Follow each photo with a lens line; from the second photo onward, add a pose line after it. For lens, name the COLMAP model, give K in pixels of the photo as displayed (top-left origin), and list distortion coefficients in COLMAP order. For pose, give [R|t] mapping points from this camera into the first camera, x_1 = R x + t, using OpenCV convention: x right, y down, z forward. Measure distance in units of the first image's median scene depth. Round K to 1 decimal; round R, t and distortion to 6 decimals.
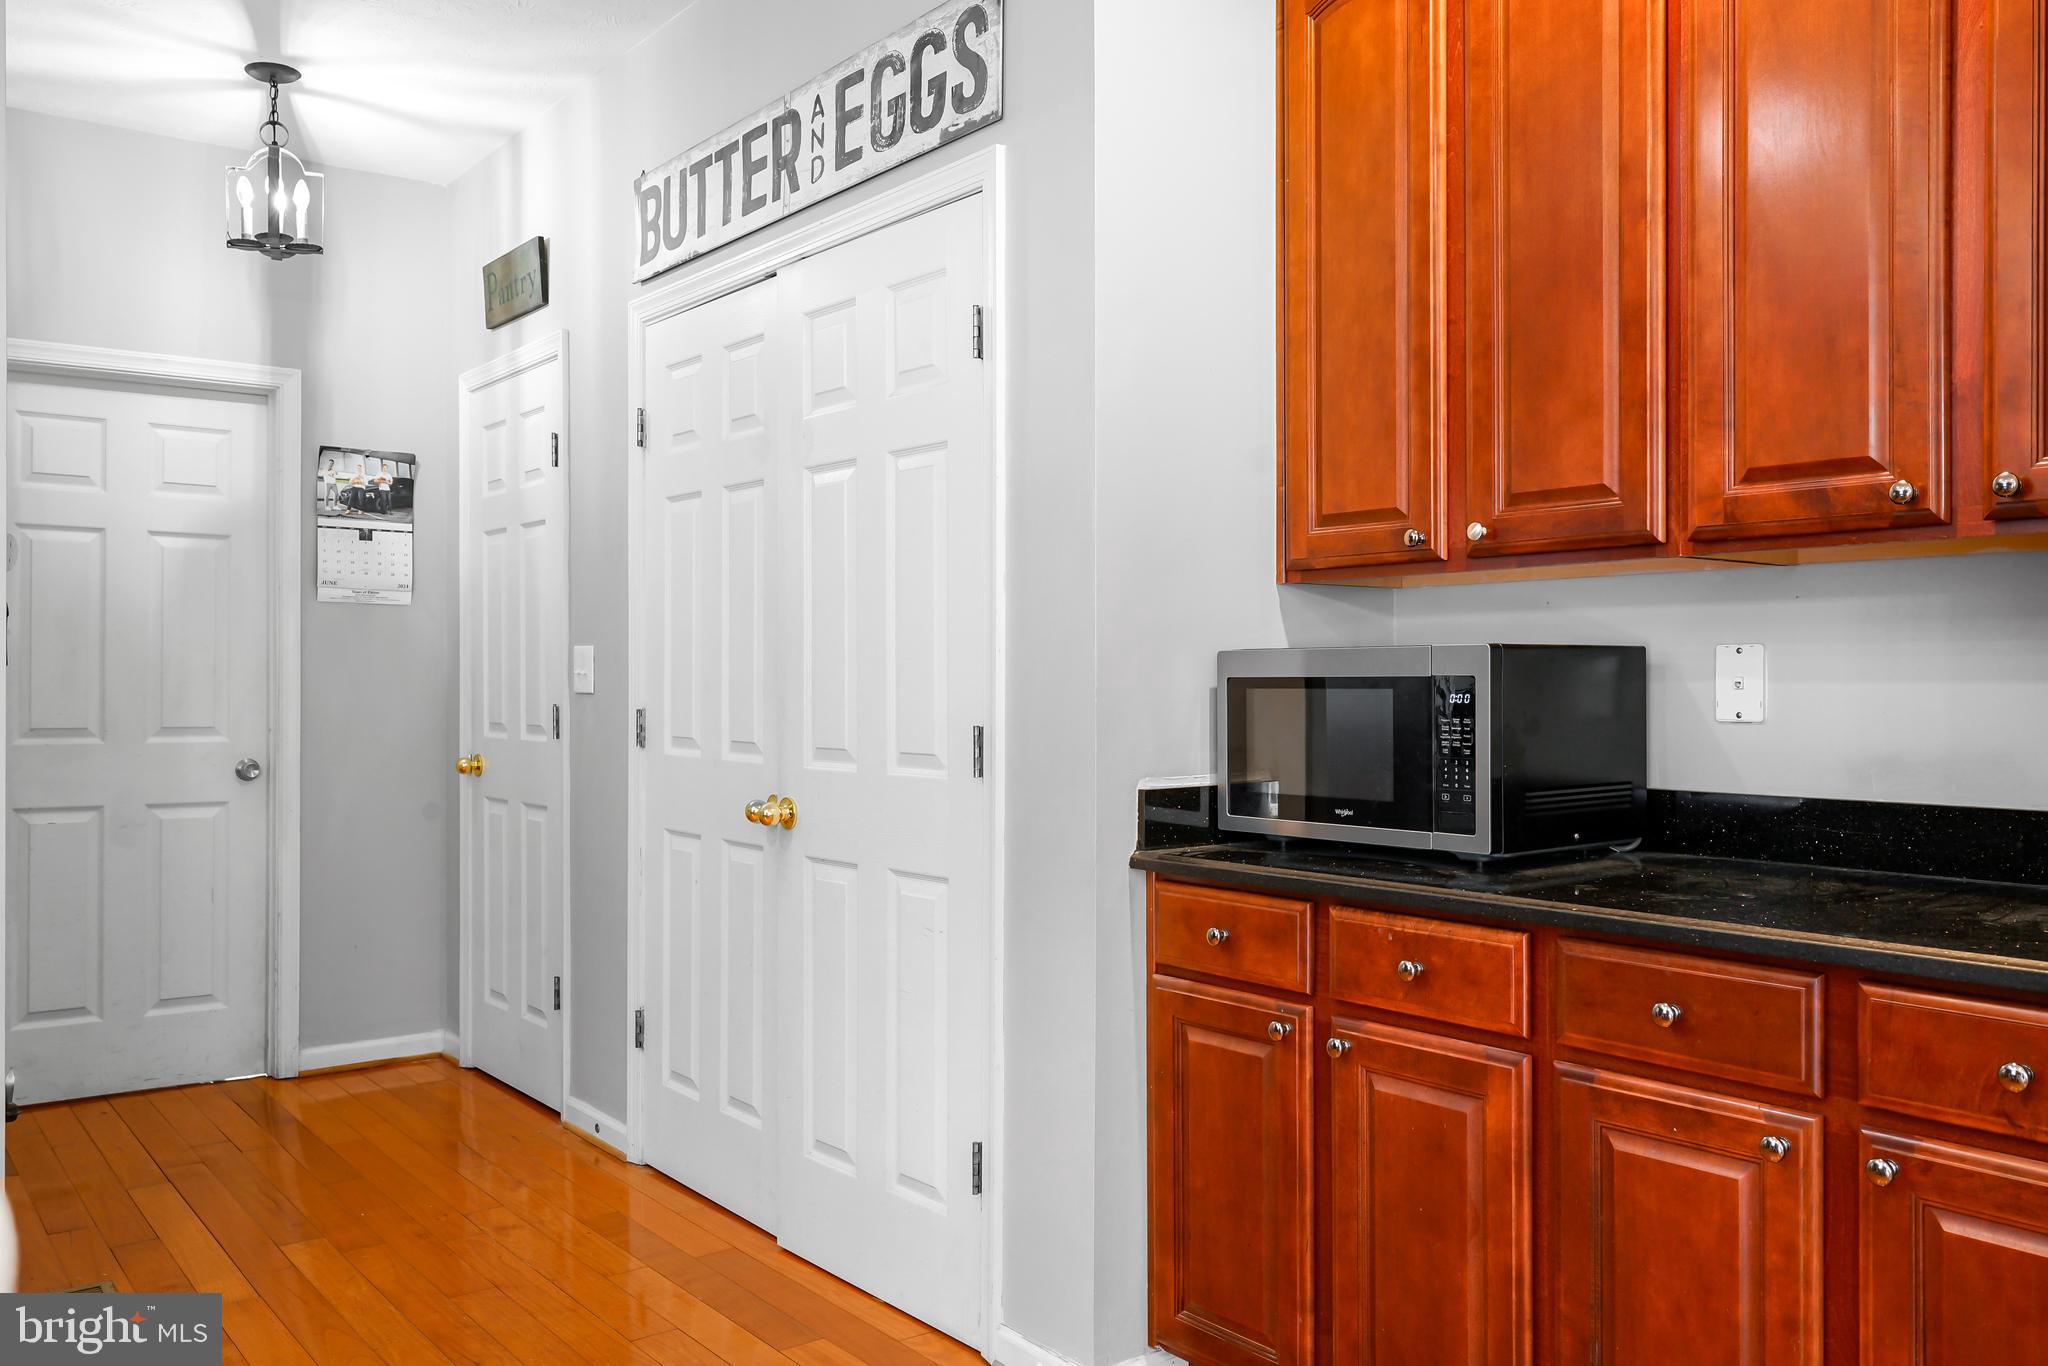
lens RADIAL K [[1717.4, 0, 1036.4], [0, 1717.4, 674.5], [0, 0, 1]] dist [0.001545, 0.000641]
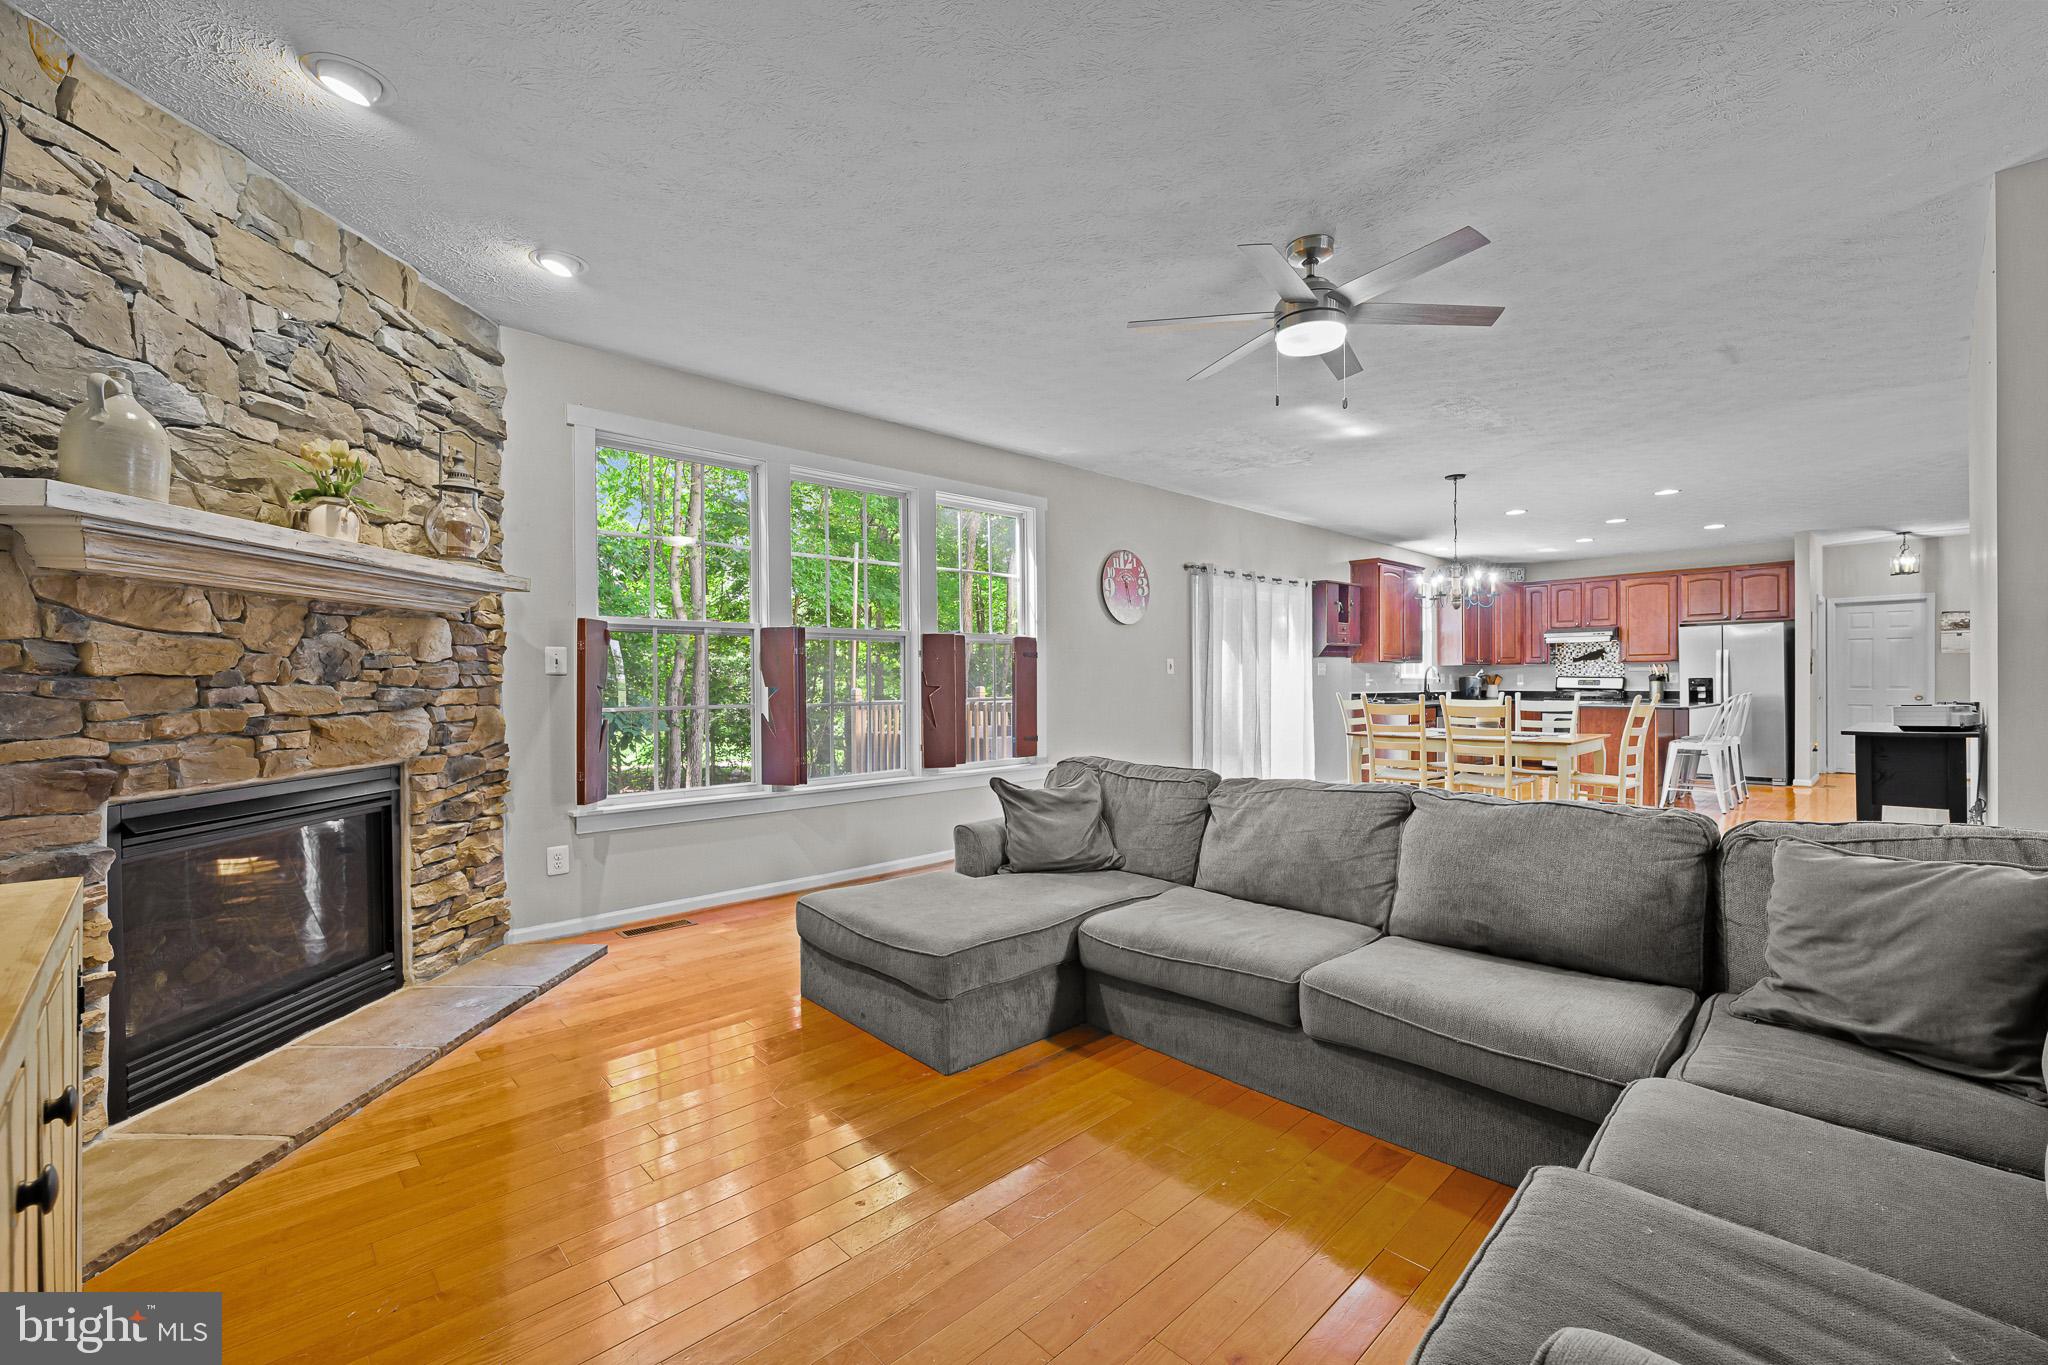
lens RADIAL K [[853.6, 0, 1026.7], [0, 853.6, 683.1], [0, 0, 1]] dist [-0.000536, -0.000177]
pose [[0.103804, 0.003953, -0.994590, 1.721625], [0.008965, 0.999948, 0.004910, -0.005294], [0.994557, -0.009426, 0.103764, -1.663371]]
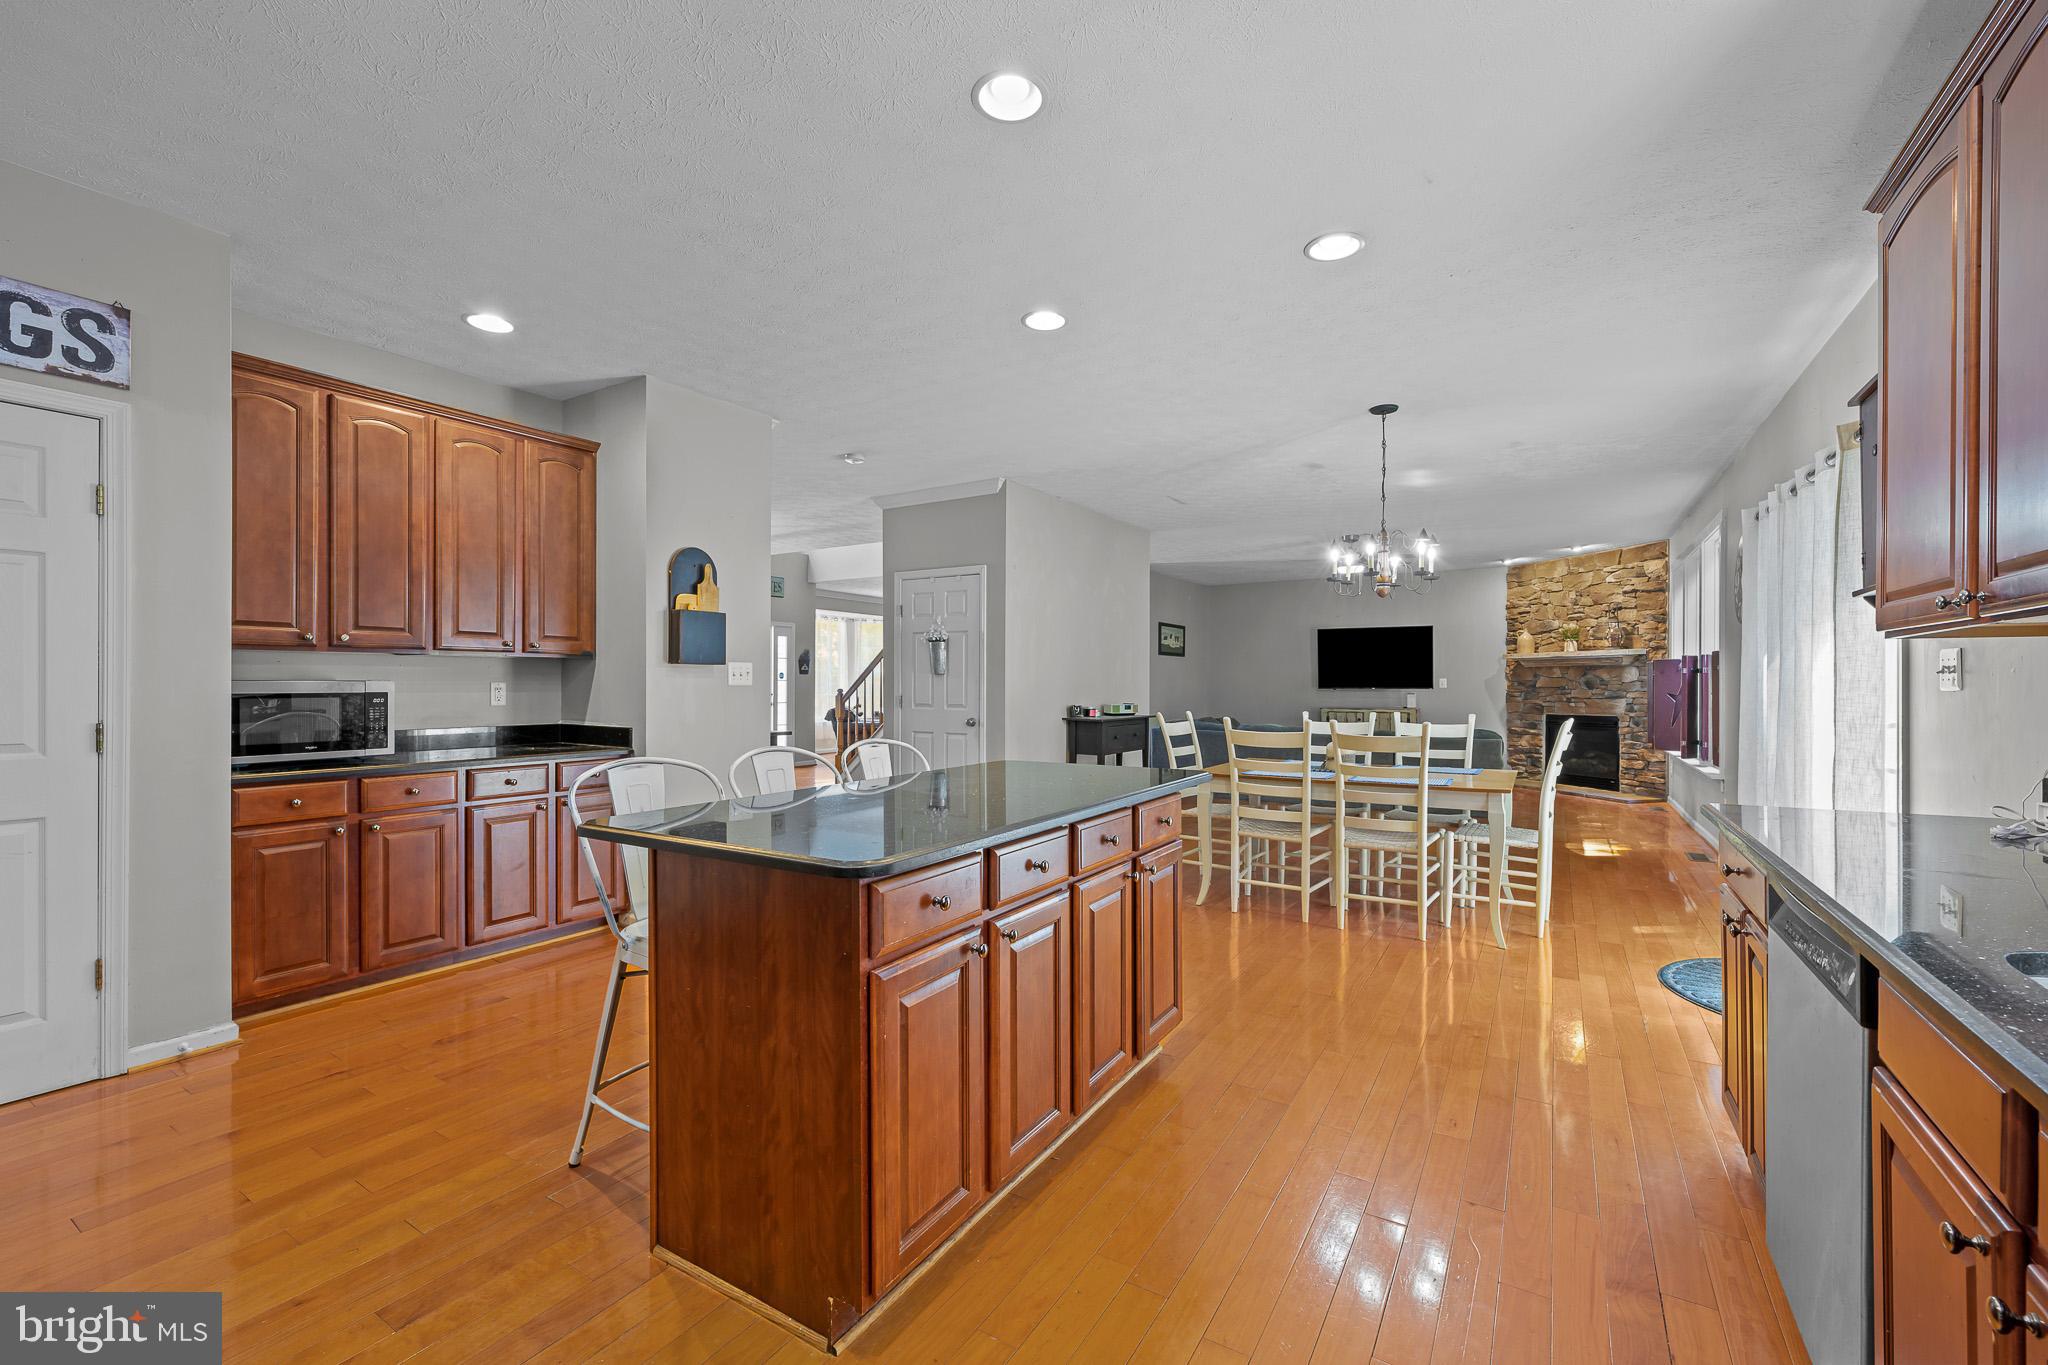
lens RADIAL K [[853.6, 0, 1025.0], [0, 853.6, 687.6], [0, 0, 1]] dist [-0.000536, -0.000177]
pose [[-0.348275, -0.002330, 0.937389, -0.924422], [-0.004000, 0.999991, 0.000999, -0.008111], [-0.937384, -0.003402, -0.348282, 0.321336]]
